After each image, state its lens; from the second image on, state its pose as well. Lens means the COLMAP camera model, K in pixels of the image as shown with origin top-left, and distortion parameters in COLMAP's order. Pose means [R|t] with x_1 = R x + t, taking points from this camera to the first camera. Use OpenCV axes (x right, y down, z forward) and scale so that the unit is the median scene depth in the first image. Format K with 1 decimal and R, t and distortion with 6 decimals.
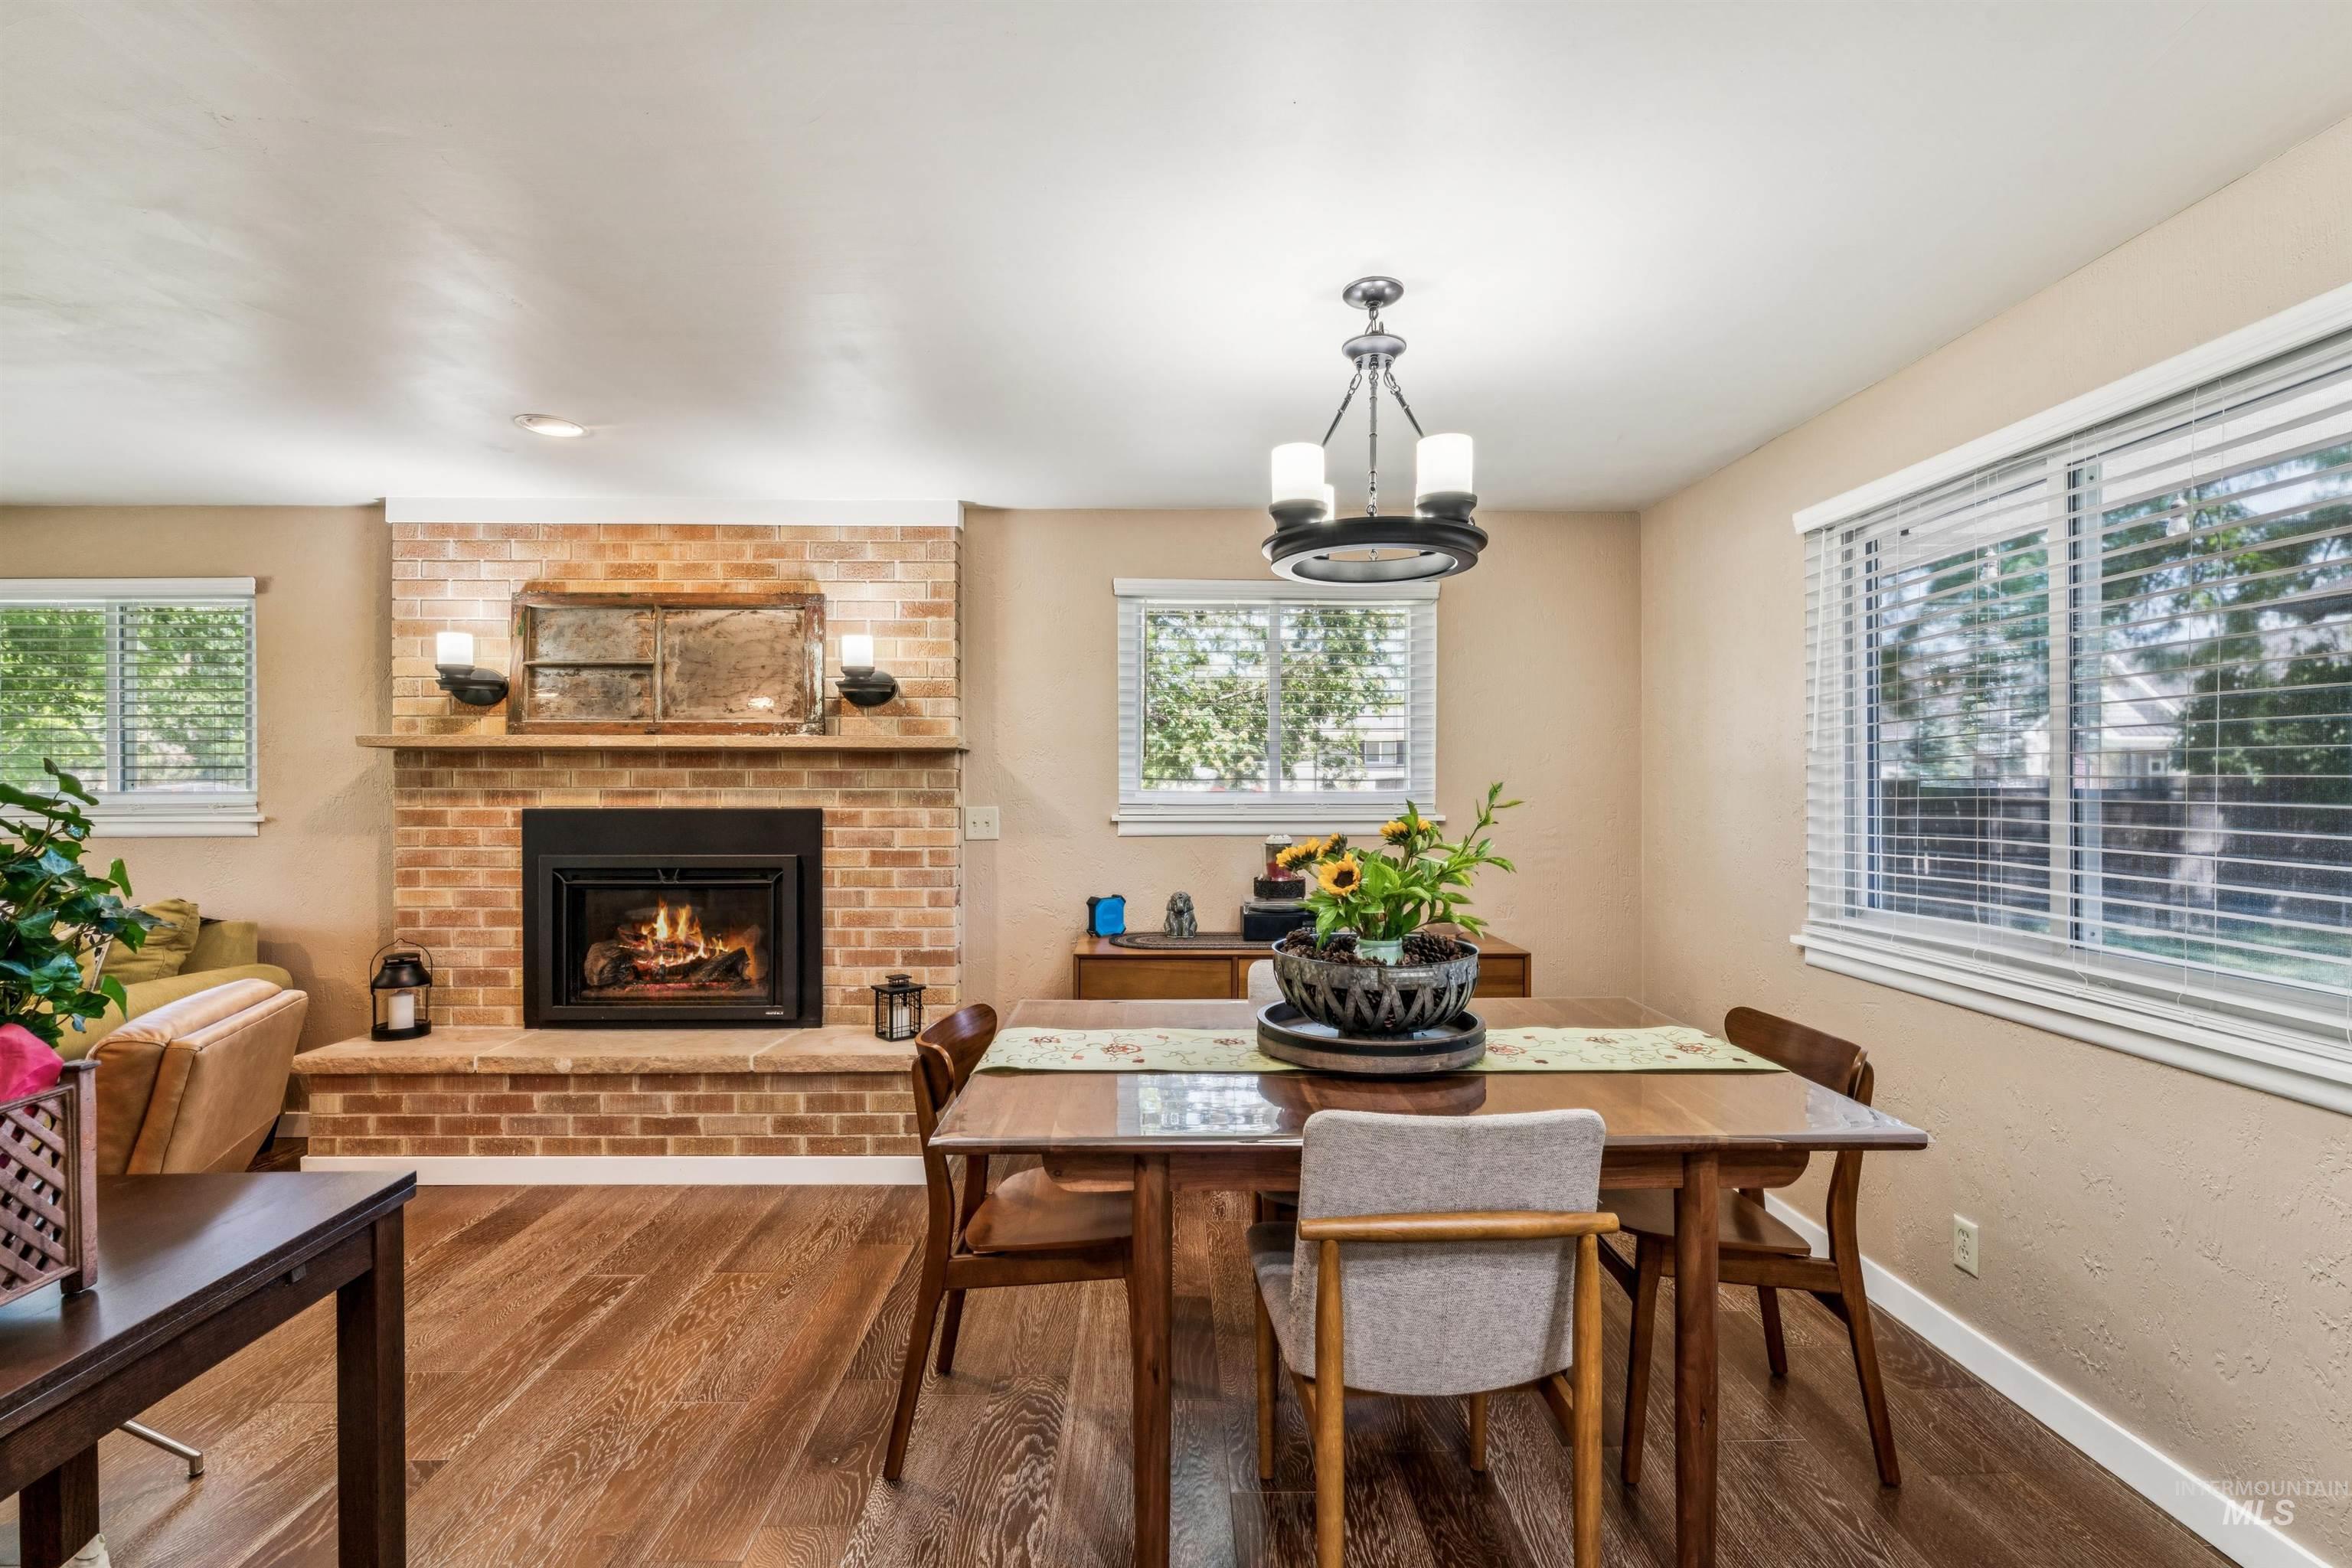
lens RADIAL K [[1042.7, 0, 1172.1], [0, 1042.7, 787.1], [0, 0, 1]] dist [-0.000827, -0.000198]
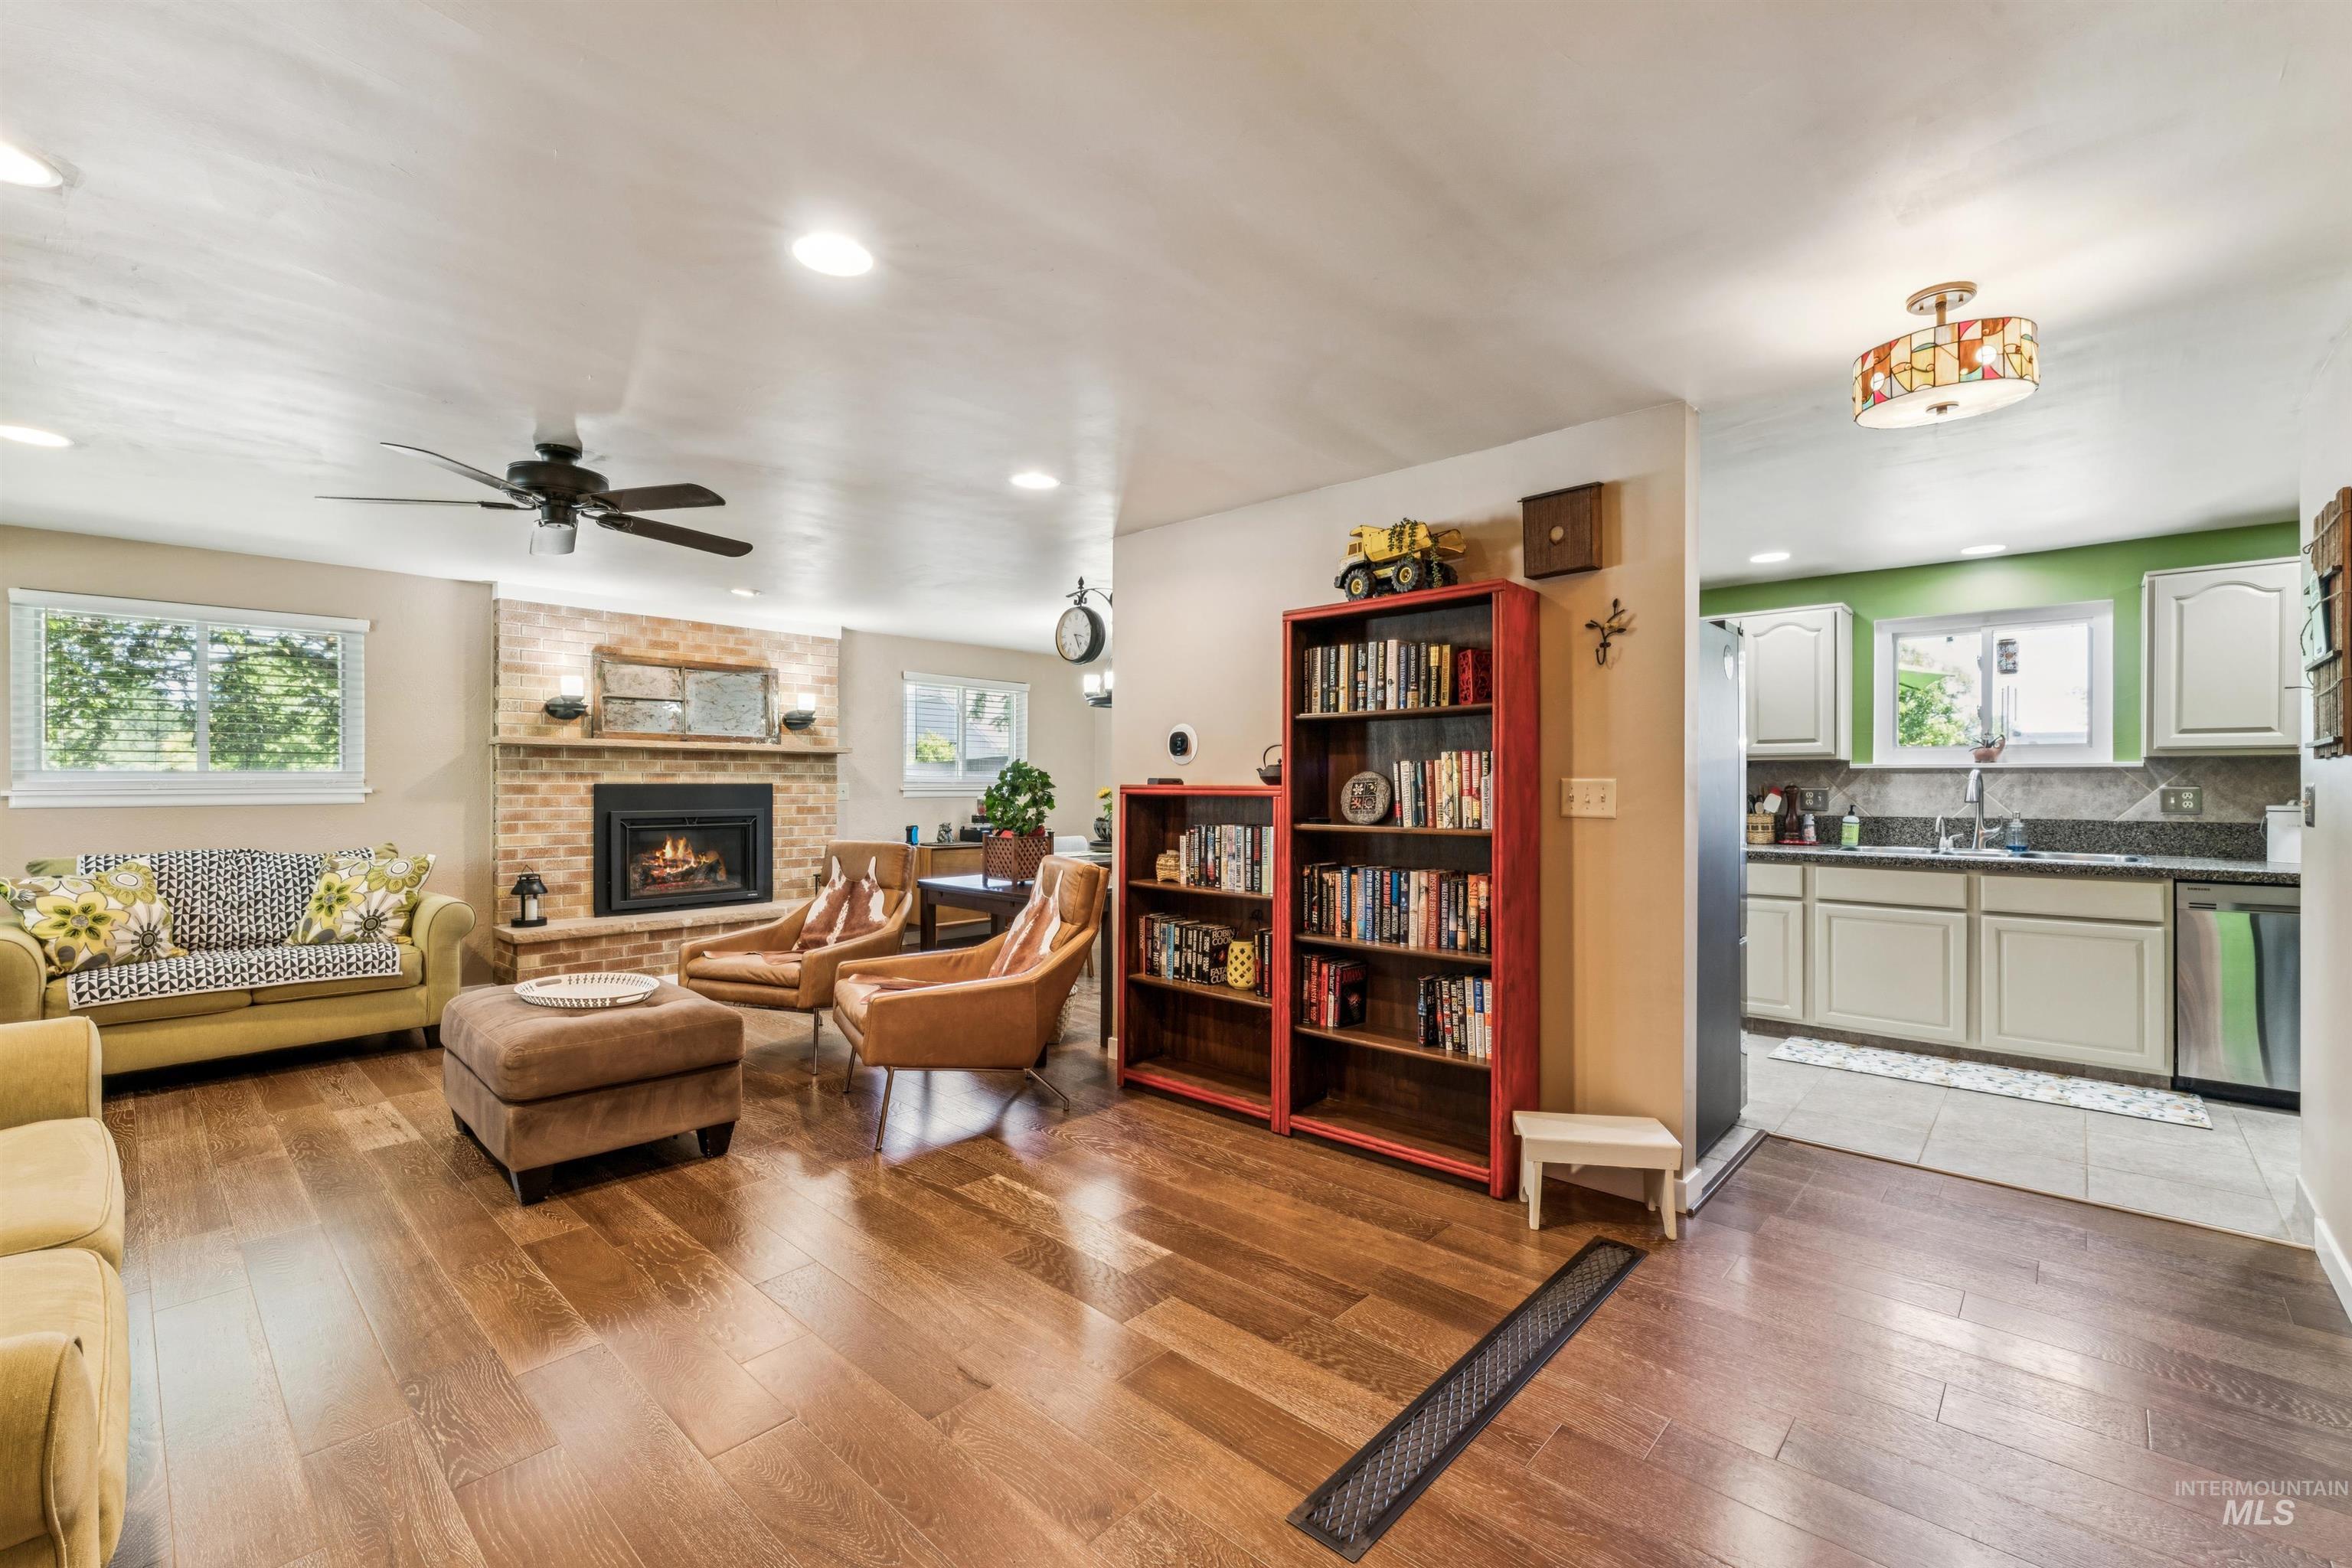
lens RADIAL K [[994.0, 0, 1176.0], [0, 994.0, 784.0], [0, 0, 1]] dist [-0.000095, 0.000169]
pose [[0.690157, 0.001250, 0.723659, -1.118914], [-0.003009, 0.999995, 0.001143, 0.016720], [-0.723654, -0.002967, 0.690157, -0.739100]]
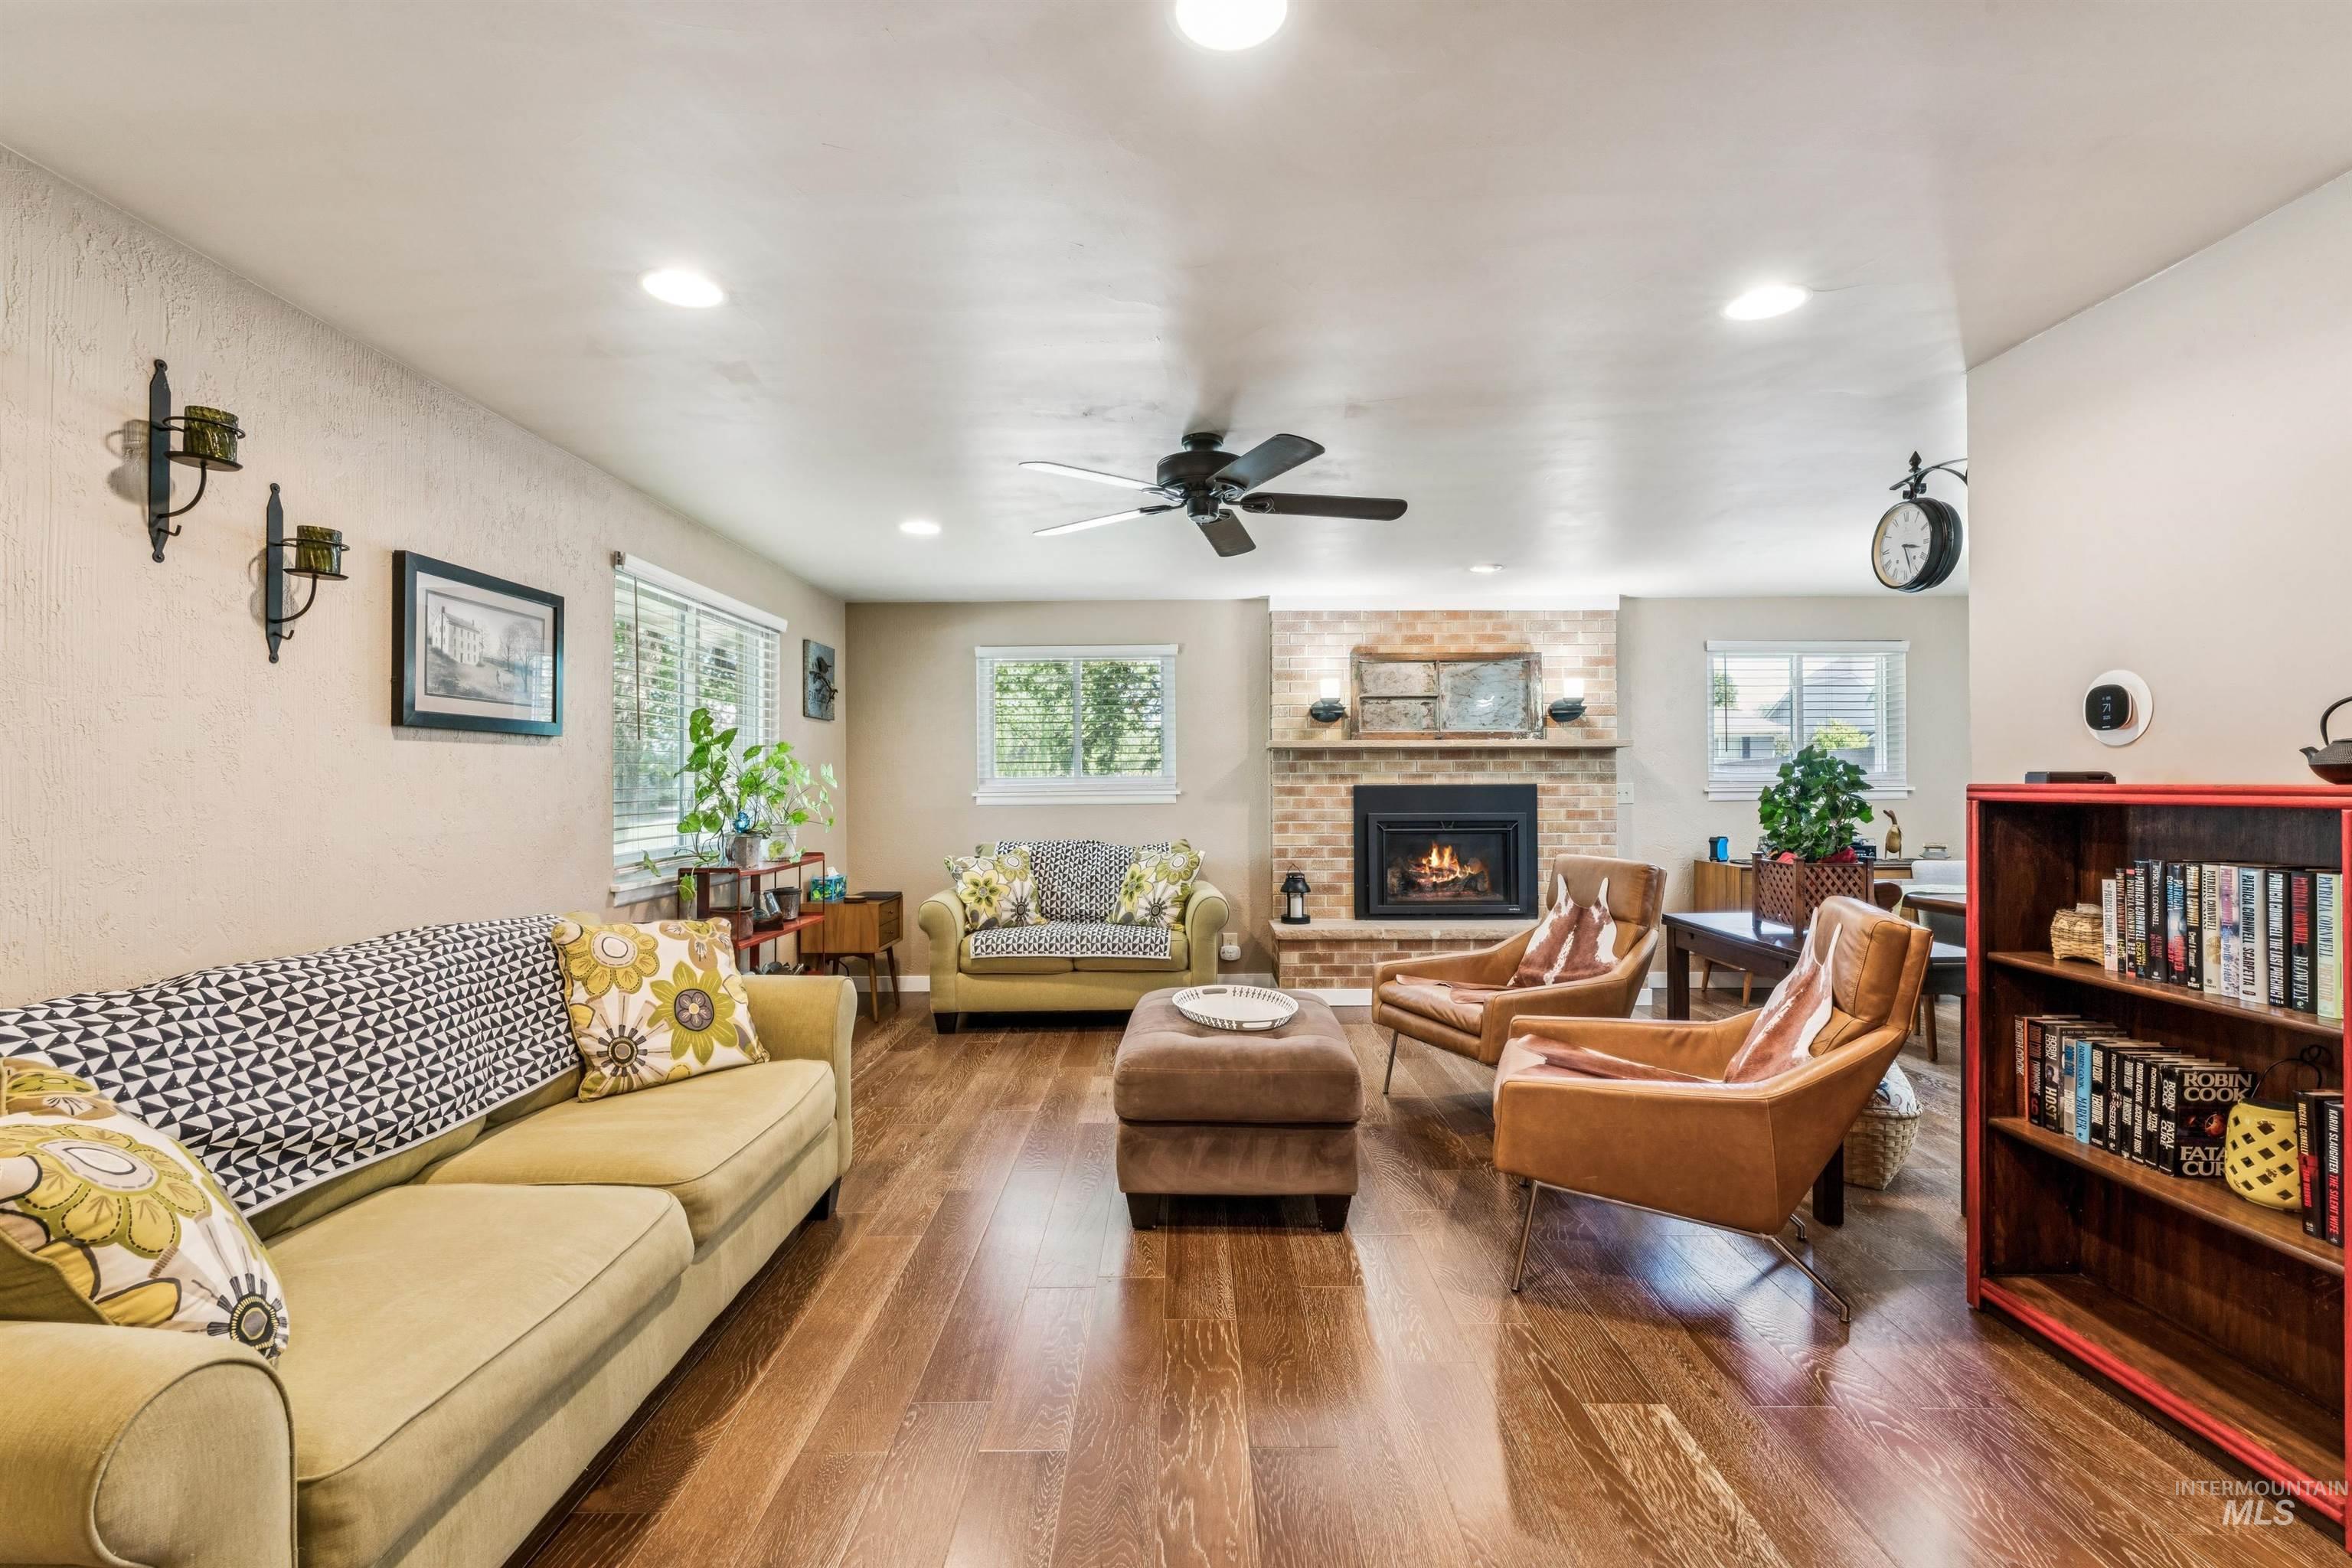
lens RADIAL K [[1018.6, 0, 1177.3], [0, 1018.6, 775.7], [0, 0, 1]] dist [-0.005188, -0.000006]
pose [[0.999777, -0.005038, -0.020506, -0.863170], [0.004893, 0.999963, -0.007114, 0.015788], [0.020541, 0.007012, 0.999764, -0.599033]]
